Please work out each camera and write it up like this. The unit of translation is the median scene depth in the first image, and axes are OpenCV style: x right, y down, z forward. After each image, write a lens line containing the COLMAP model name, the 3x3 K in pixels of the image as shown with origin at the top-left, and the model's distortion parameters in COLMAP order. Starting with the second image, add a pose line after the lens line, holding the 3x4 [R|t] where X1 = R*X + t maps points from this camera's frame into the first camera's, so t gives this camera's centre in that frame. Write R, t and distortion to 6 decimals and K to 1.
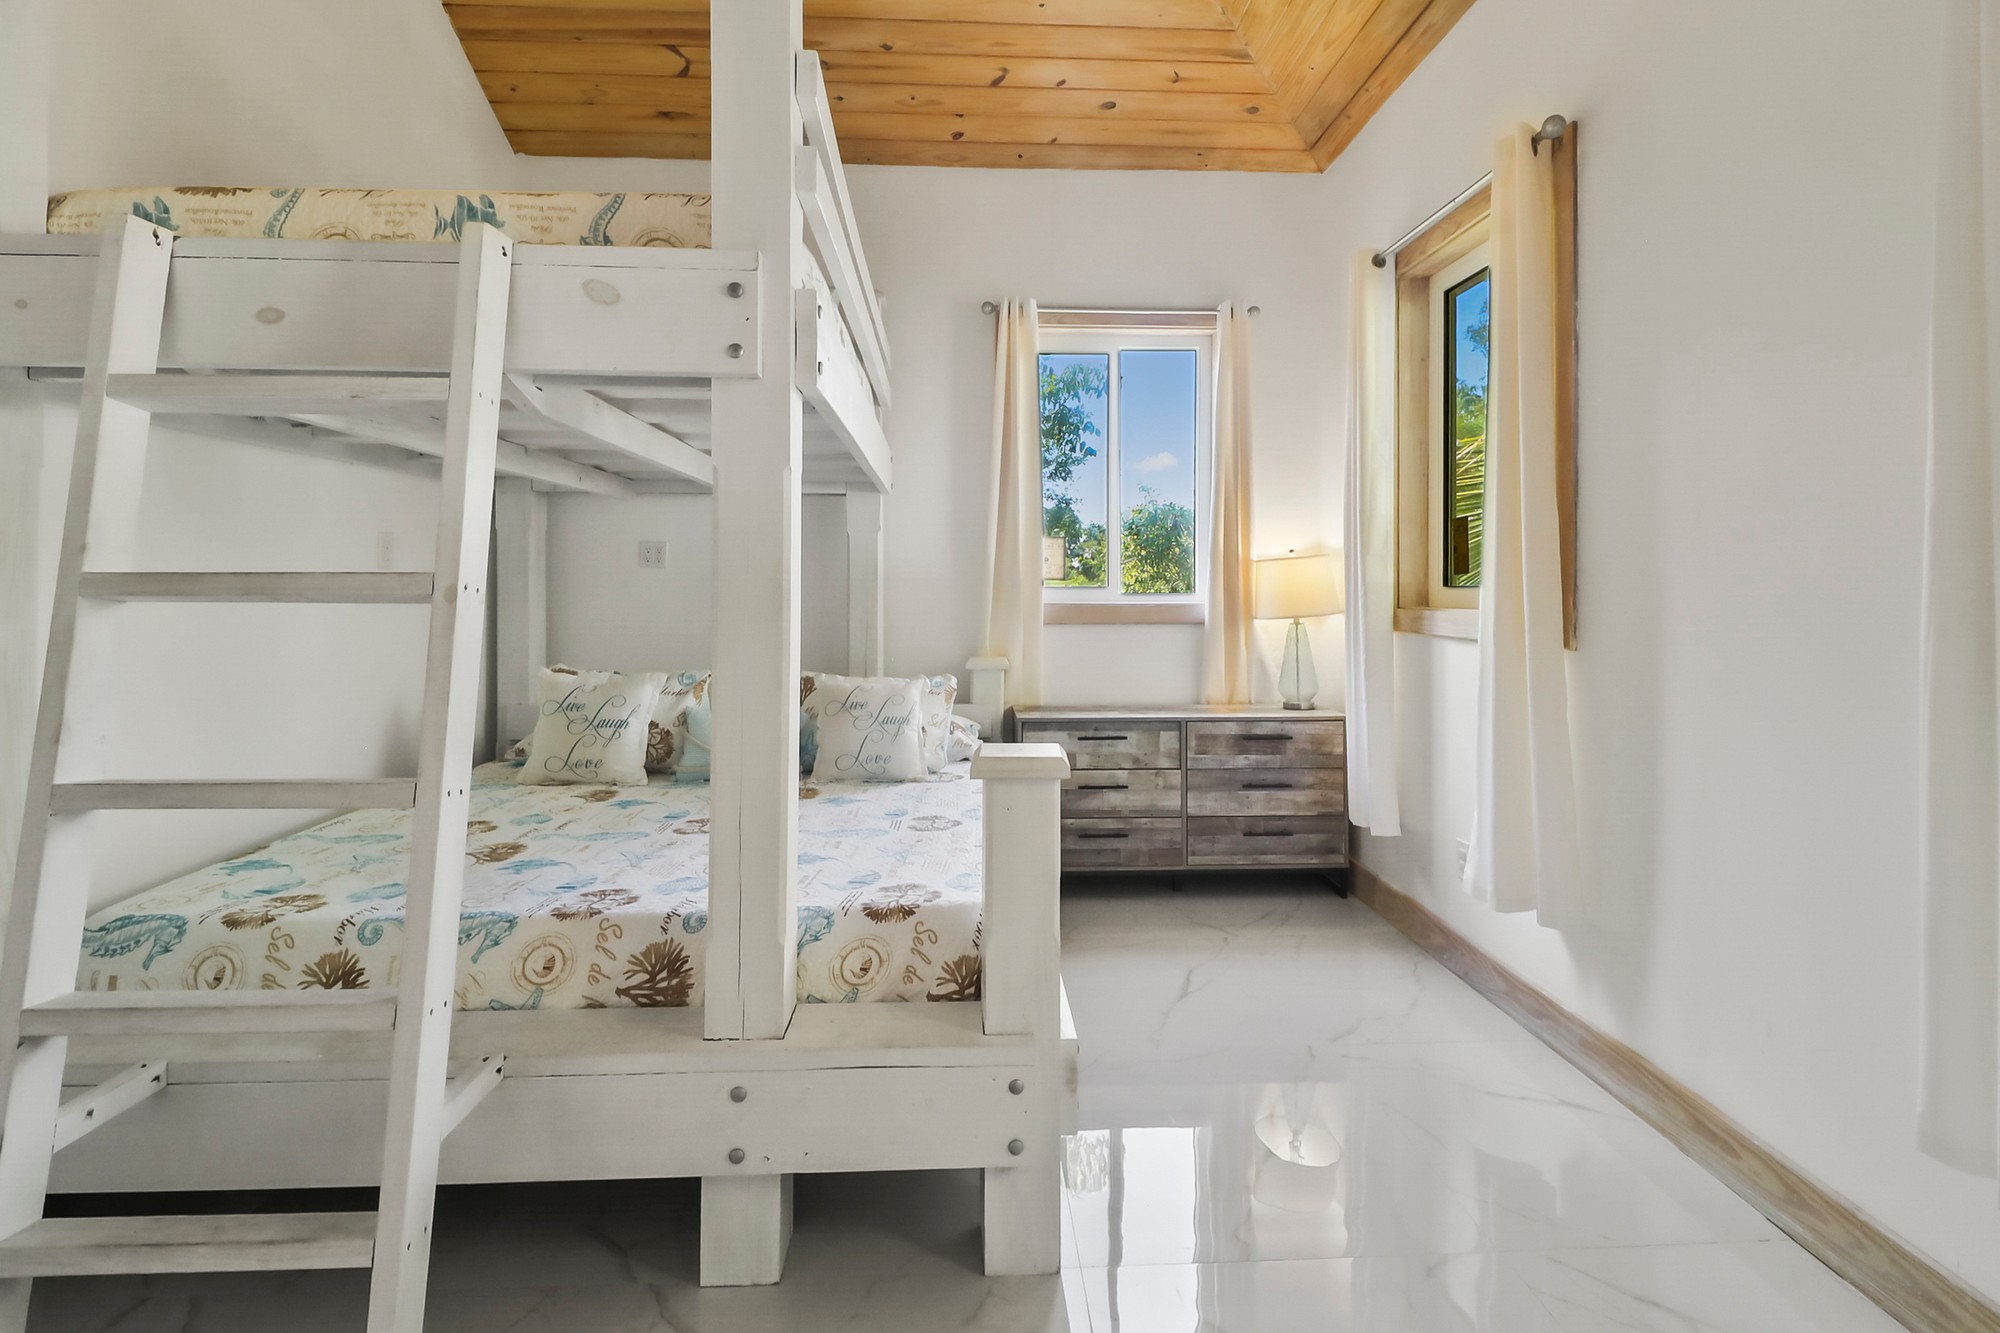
lens RADIAL K [[937.4, 0, 995.4], [0, 937.4, 619.7], [0, 0, 1]] dist [0.024448, -0.012508]
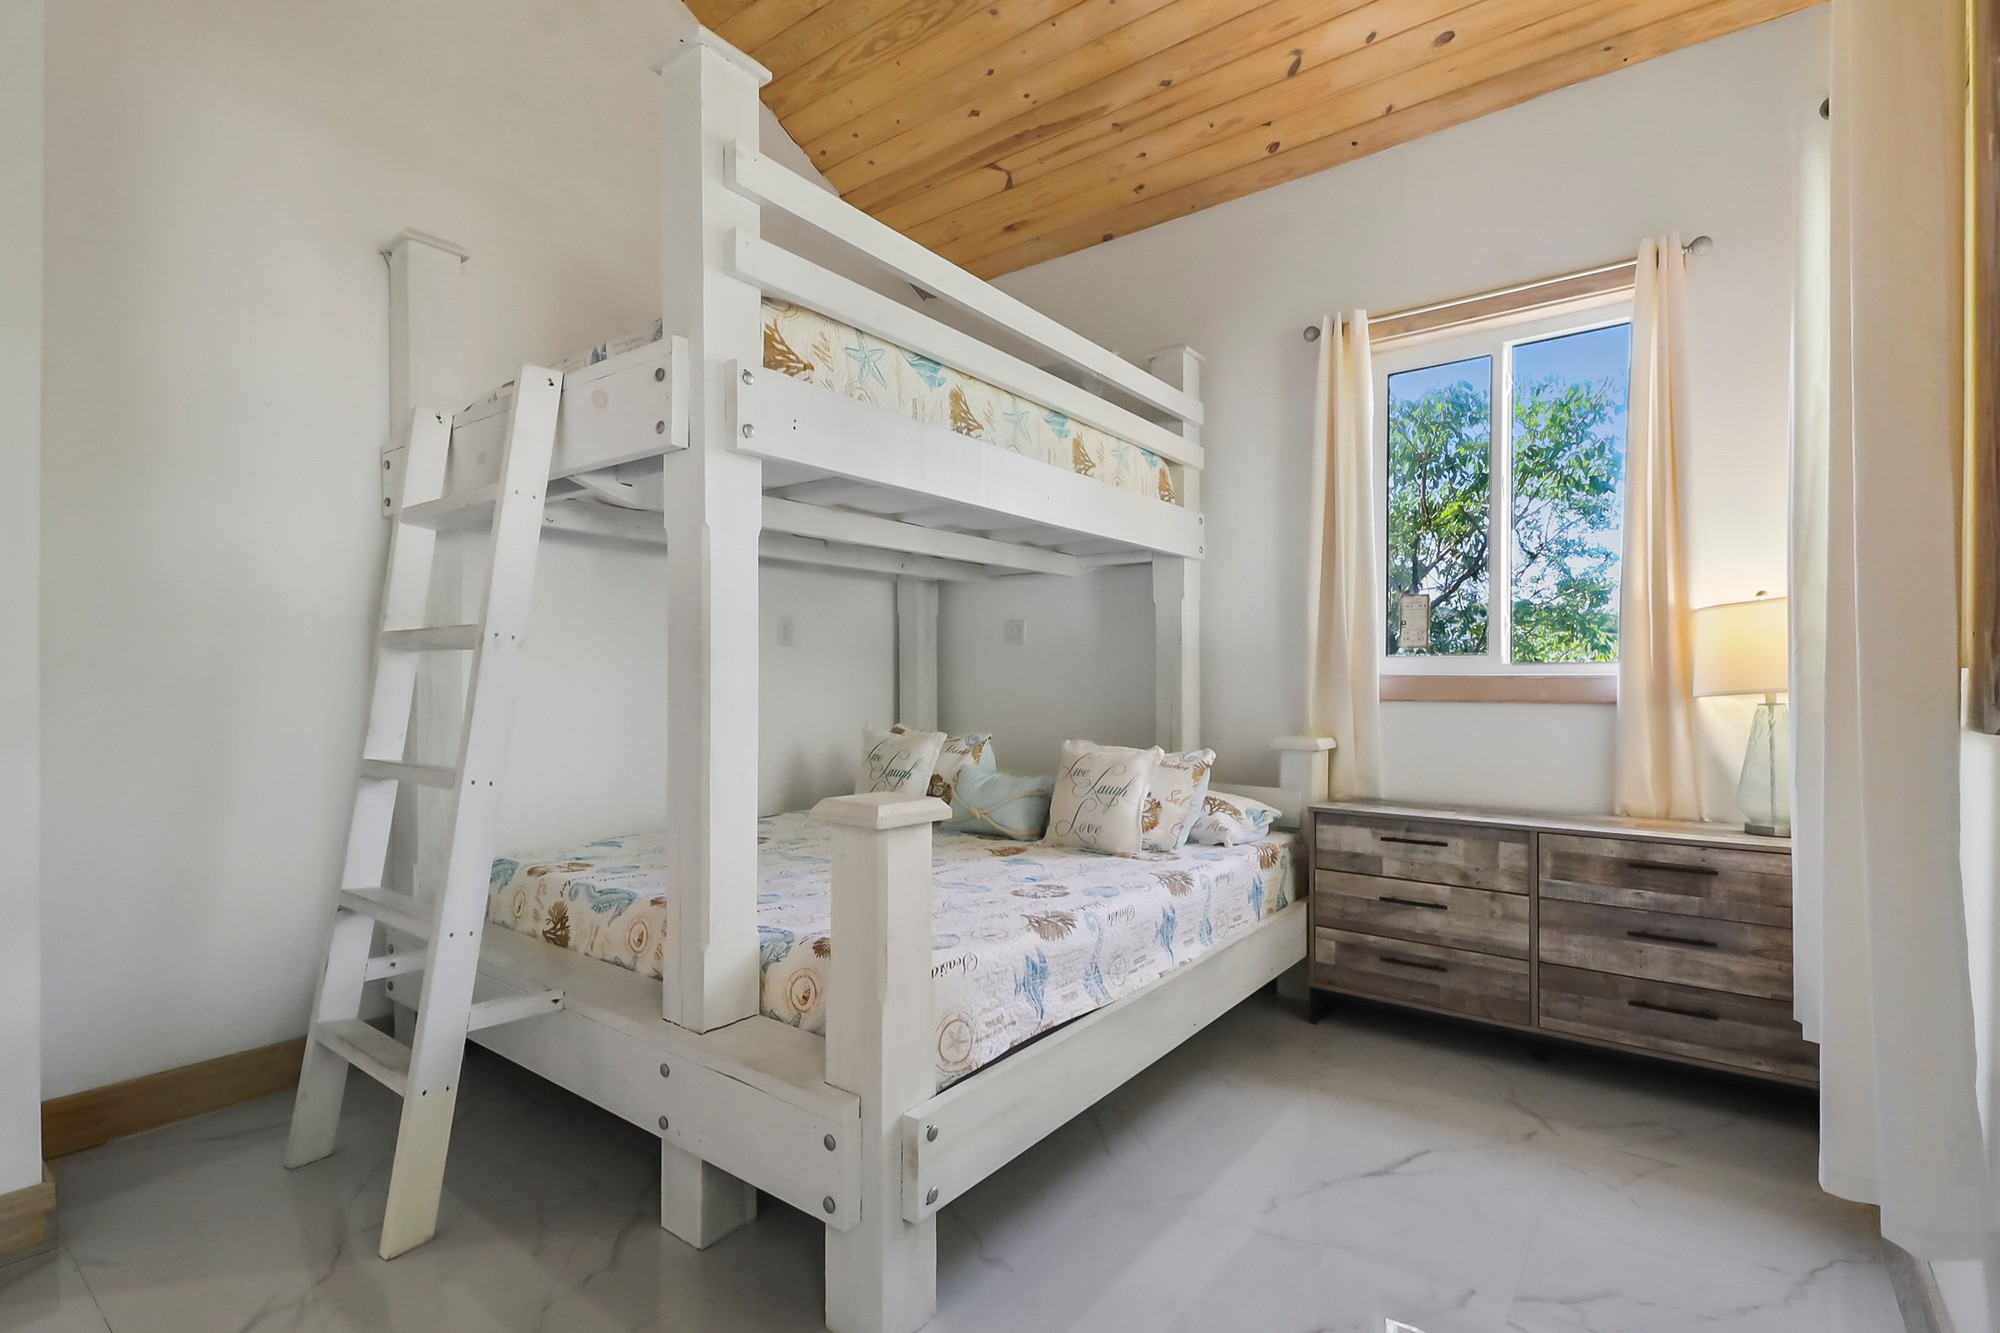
lens RADIAL K [[919.2, 0, 1002.5], [0, 919.2, 714.4], [0, 0, 1]] dist [0.025614, -0.011611]
pose [[0.771957, 0.024821, -0.635190, 0.337442], [-0.025071, 0.999649, 0.008593, 0.020152], [0.635180, 0.009291, 0.772308, 0.169787]]
